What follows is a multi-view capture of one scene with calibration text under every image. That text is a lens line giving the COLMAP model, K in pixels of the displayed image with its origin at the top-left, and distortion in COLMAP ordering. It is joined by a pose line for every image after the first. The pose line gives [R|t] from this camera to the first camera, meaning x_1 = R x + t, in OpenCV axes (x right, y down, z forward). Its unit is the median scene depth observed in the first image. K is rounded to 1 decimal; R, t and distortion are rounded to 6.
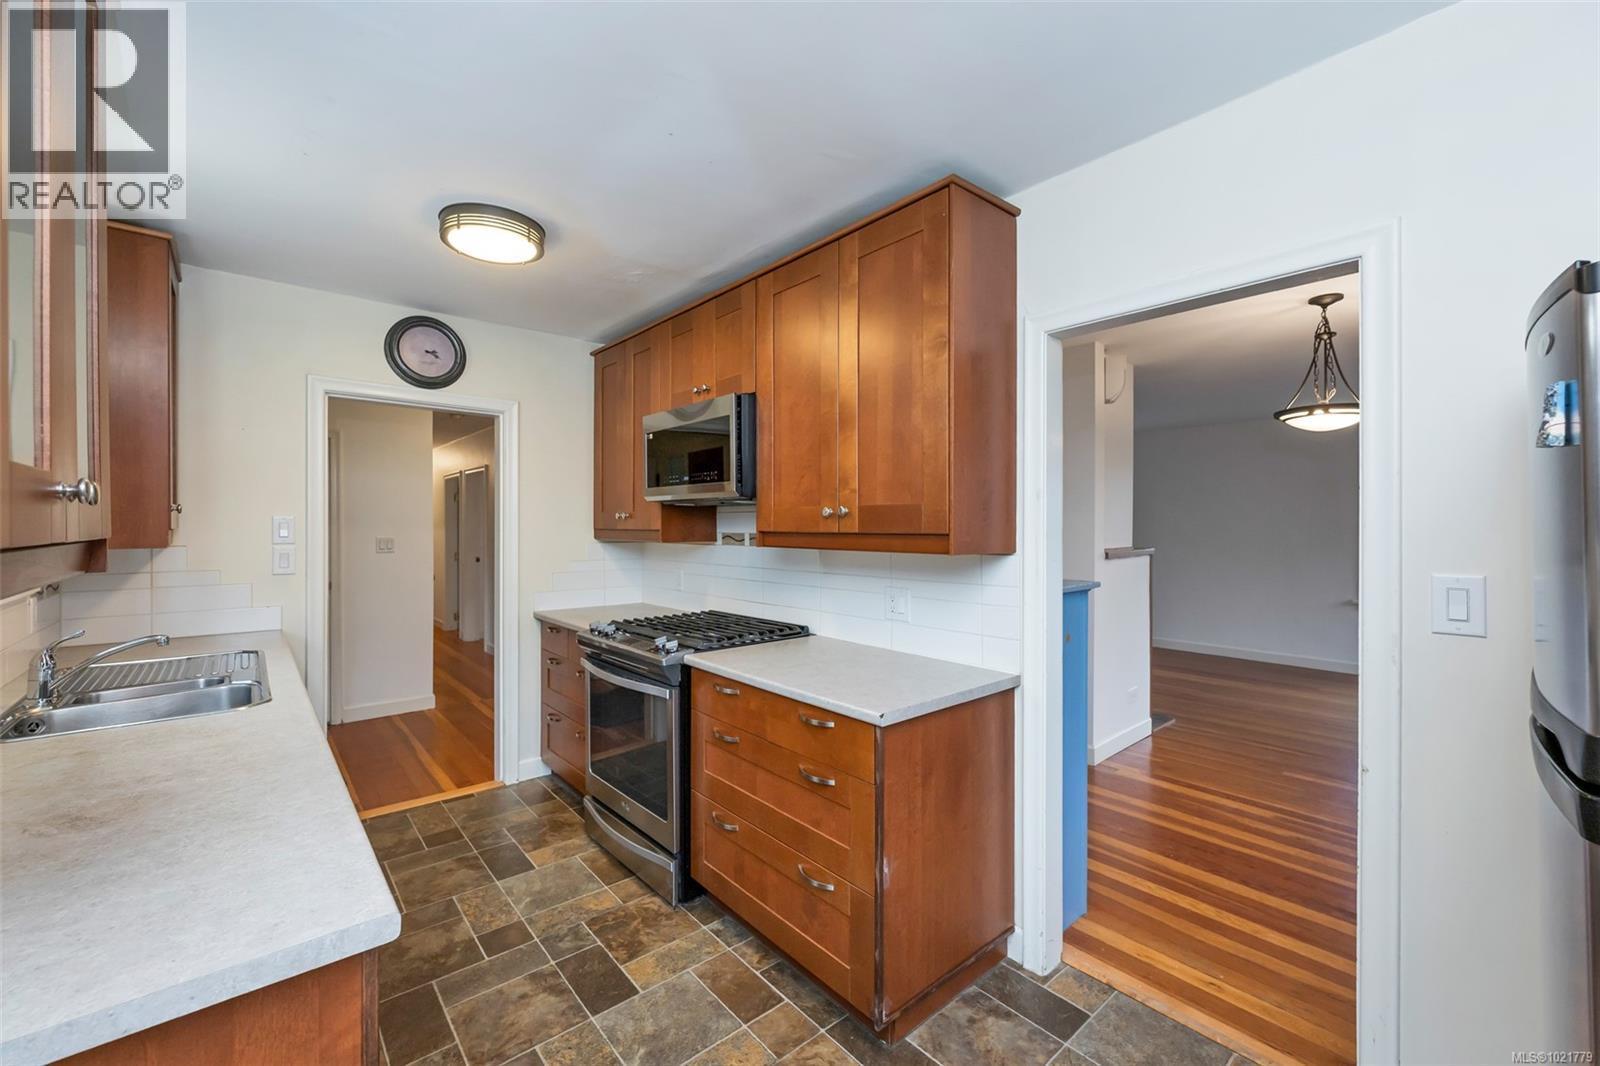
lens RADIAL K [[651.8, 0, 799.9], [0, 651.8, 520.2], [0, 0, 1]] dist [-0.000418, 0.000651]
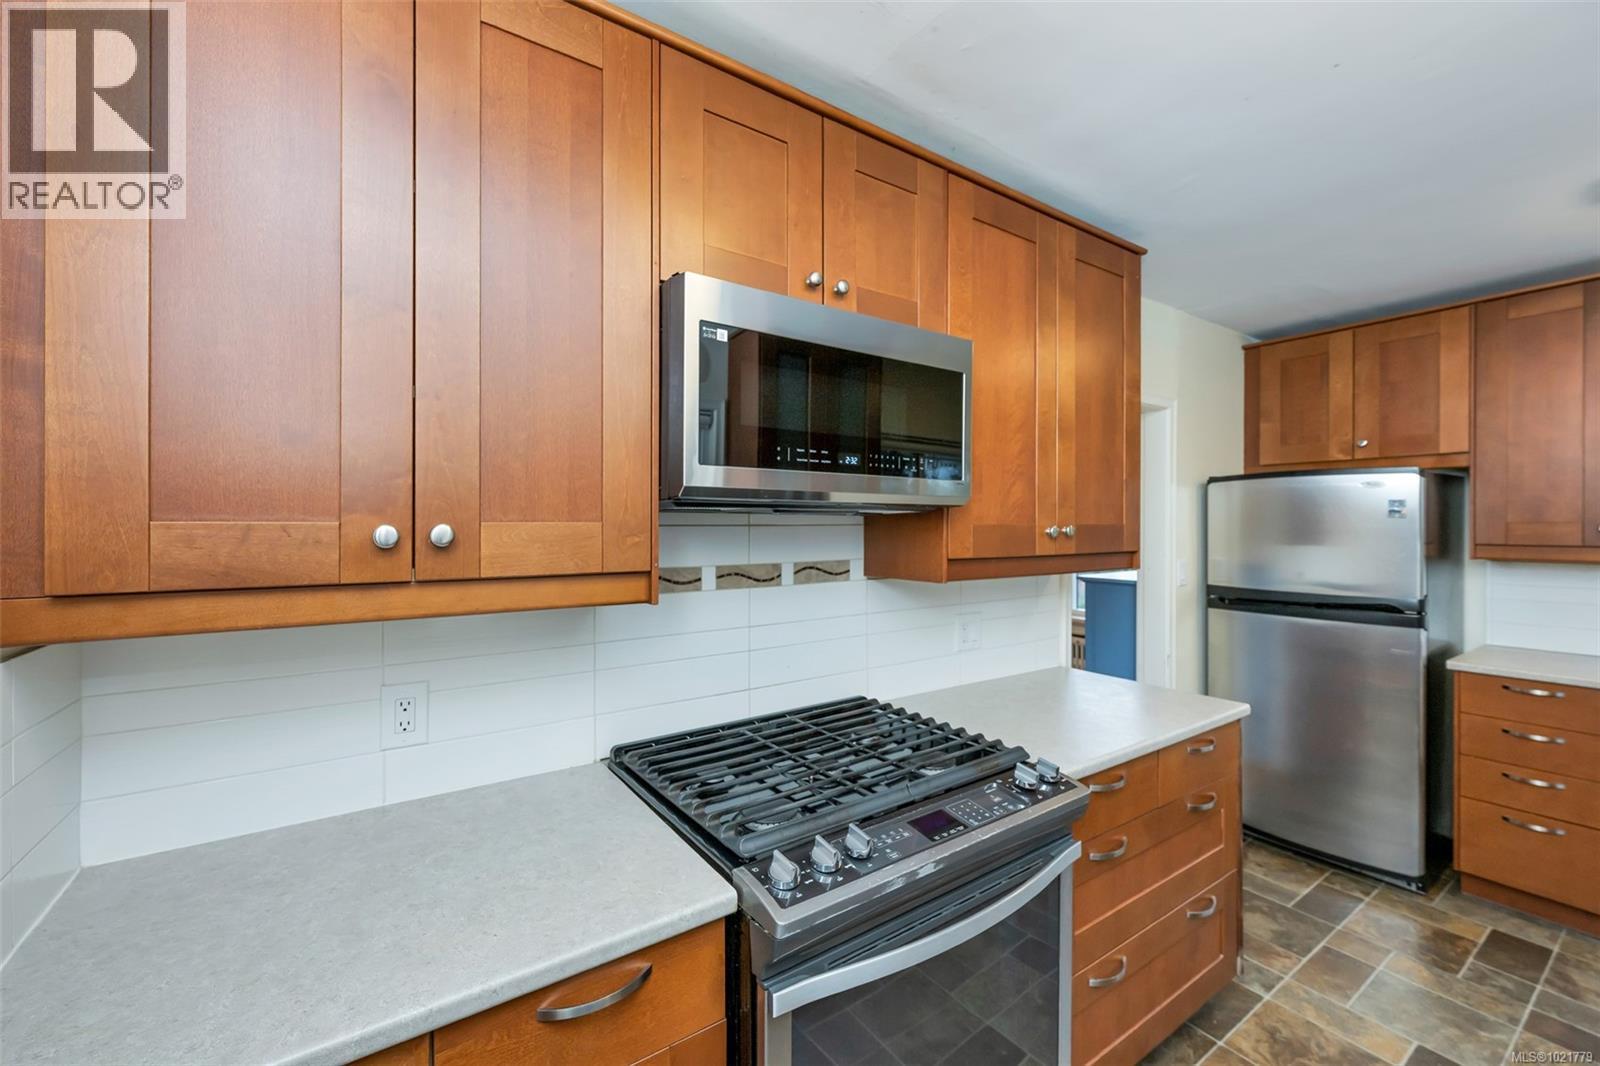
lens RADIAL K [[651.8, 0, 799.9], [0, 651.8, 520.2], [0, 0, 1]] dist [-0.000418, 0.000651]
pose [[0.104214, 0.002085, 0.994553, -0.936445], [-0.000518, 0.999998, -0.002043, -0.026412], [-0.994555, -0.000302, 0.104215, 1.264429]]
